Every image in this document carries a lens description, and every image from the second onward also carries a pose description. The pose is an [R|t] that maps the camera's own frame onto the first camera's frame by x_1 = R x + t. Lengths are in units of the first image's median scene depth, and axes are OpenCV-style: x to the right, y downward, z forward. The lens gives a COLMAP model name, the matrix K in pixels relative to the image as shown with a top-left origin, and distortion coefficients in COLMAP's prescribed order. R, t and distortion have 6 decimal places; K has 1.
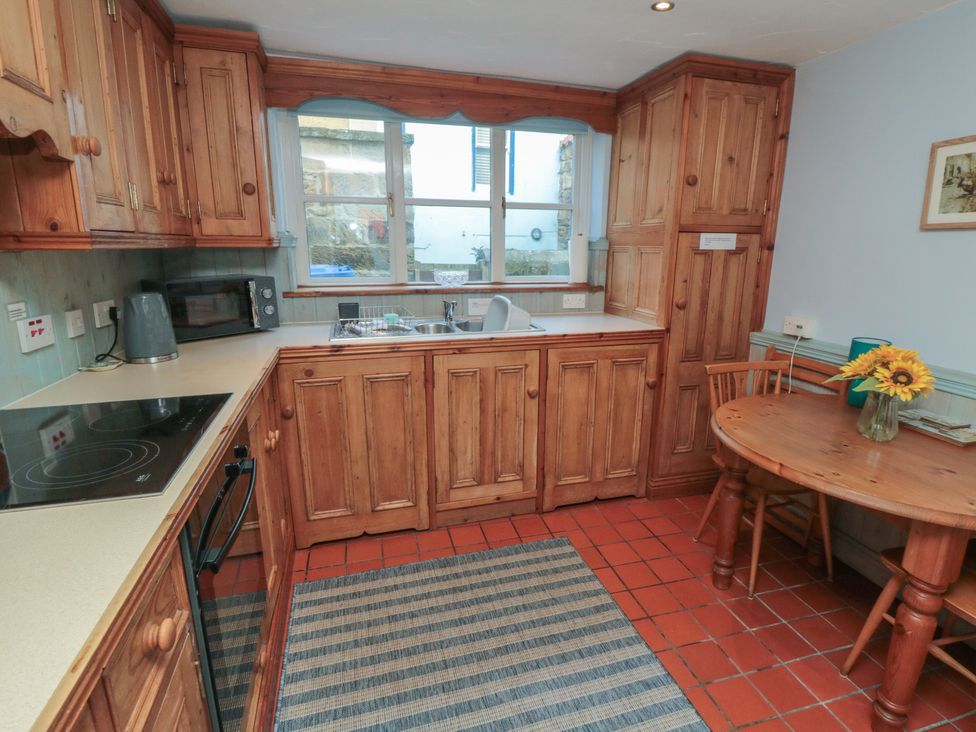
lens RADIAL K [[531.8, 0, 488.0], [0, 531.8, 366.0], [0, 0, 1]] dist [-0.001524, -0.000797]
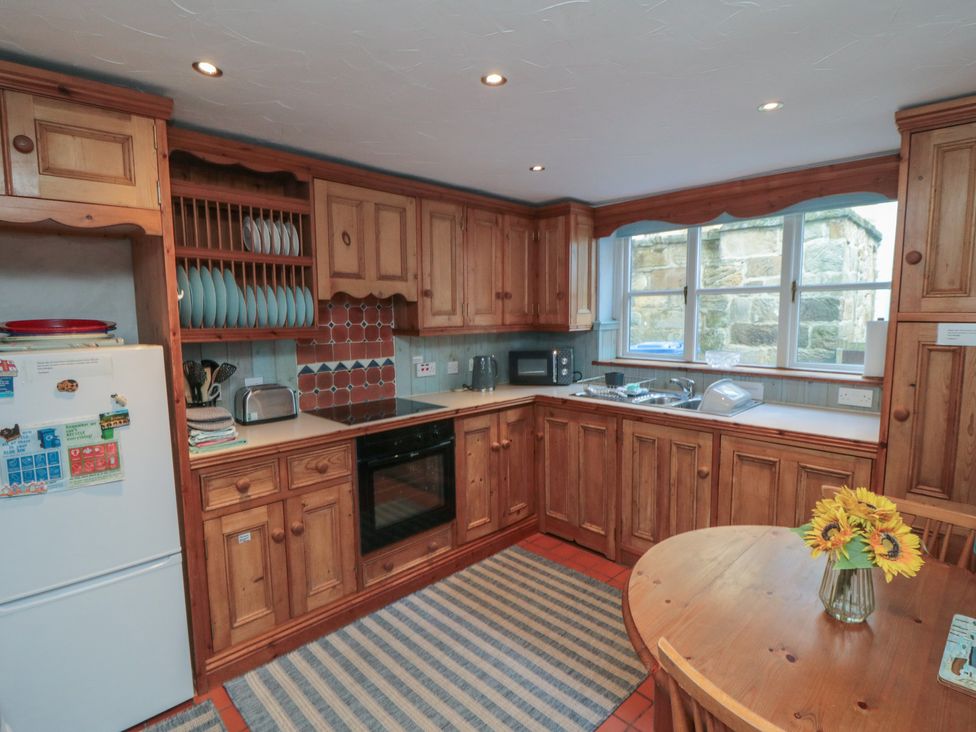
lens RADIAL K [[531.8, 0, 488.0], [0, 531.8, 366.0], [0, 0, 1]] dist [-0.001524, -0.000797]
pose [[0.423508, 0.080390, -0.902319, 0.916007], [-0.184414, 0.982848, 0.001008, -0.087887], [0.886923, 0.165973, 0.431069, 0.159719]]
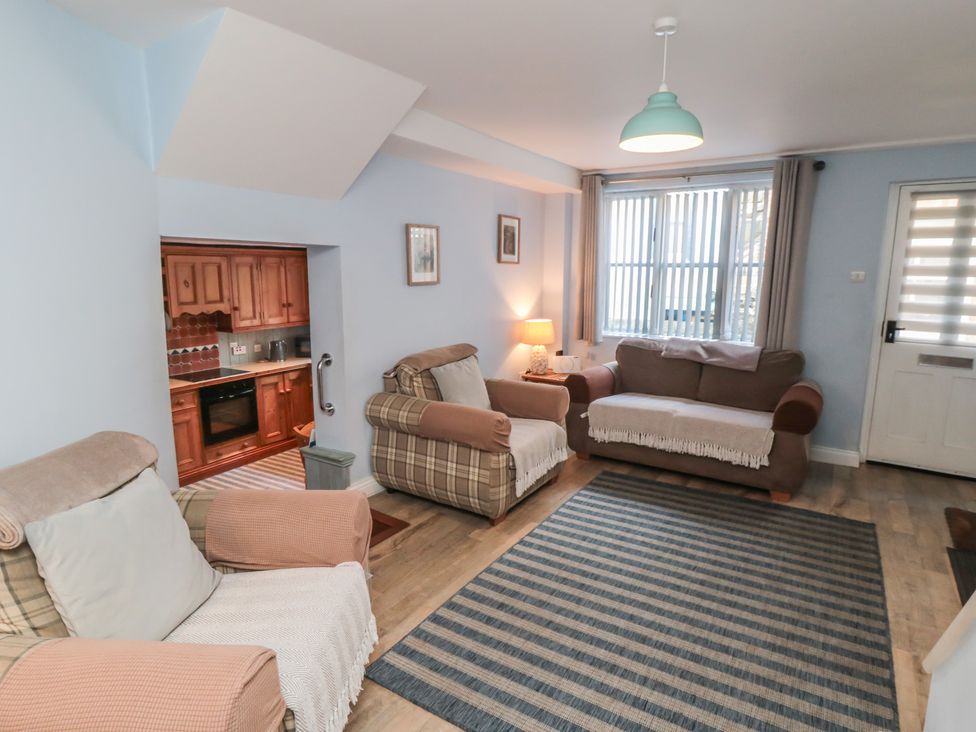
lens RADIAL K [[531.8, 0, 488.0], [0, 531.8, 366.0], [0, 0, 1]] dist [-0.001524, -0.000797]
pose [[0.662372, 0.125120, -0.738653, 2.219561], [-0.163501, 0.986331, 0.020458, -0.222536], [0.731116, 0.107220, 0.673775, -0.198009]]
